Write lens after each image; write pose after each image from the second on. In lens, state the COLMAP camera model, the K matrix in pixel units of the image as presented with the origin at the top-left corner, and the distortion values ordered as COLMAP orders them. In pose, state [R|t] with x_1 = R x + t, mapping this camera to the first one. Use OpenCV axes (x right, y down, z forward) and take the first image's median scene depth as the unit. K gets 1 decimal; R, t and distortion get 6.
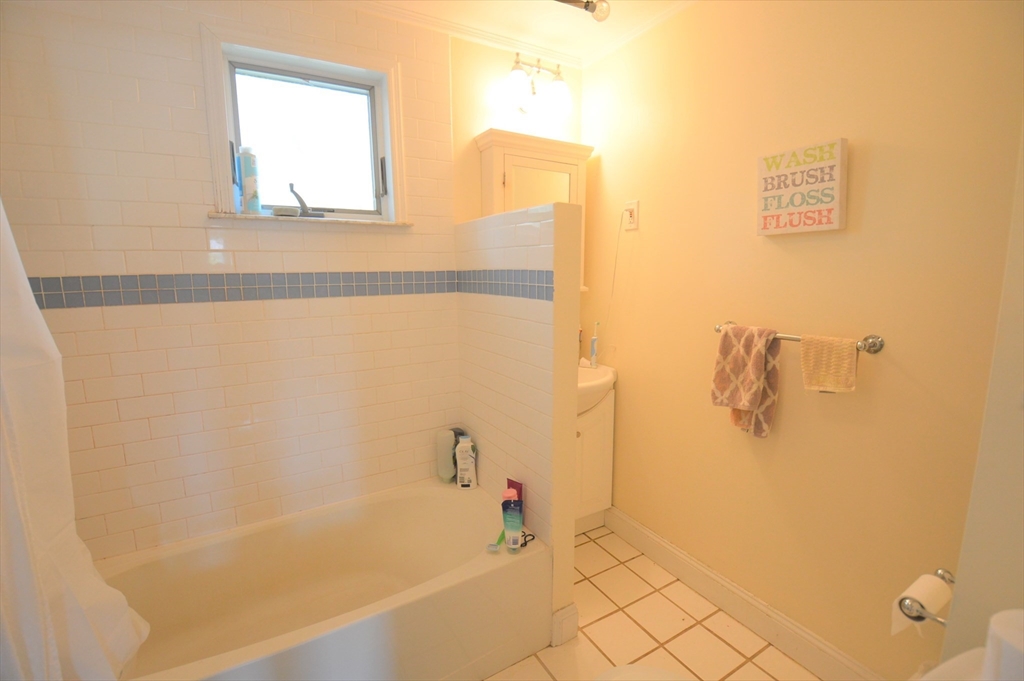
lens RADIAL K [[462.6, 0, 513.6], [0, 462.6, 341.6], [0, 0, 1]] dist [0.025759, -0.041414]
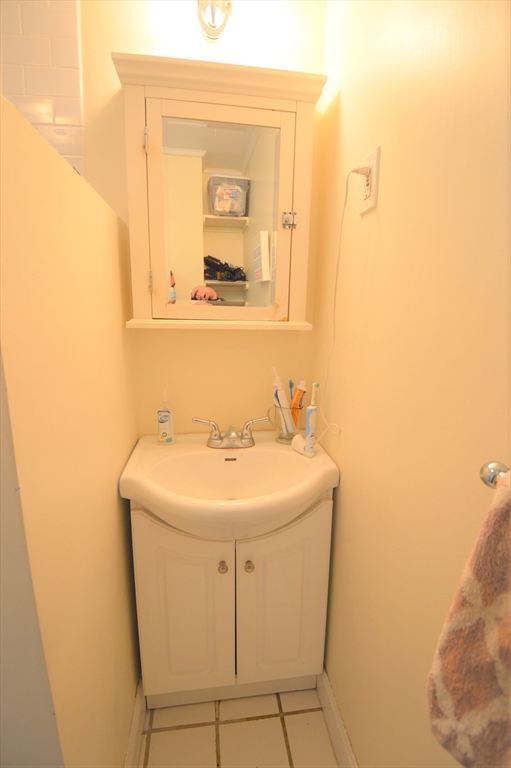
lens RADIAL K [[357.8, 0, 255.5], [0, 357.8, 384.0], [0, 0, 1]] dist [0.000104, -0.019244]
pose [[0.923766, 0.091630, -0.371835, 0.413995], [-0.073891, 0.995355, 0.061711, -0.093632], [0.375762, -0.029532, 0.926245, 0.801771]]
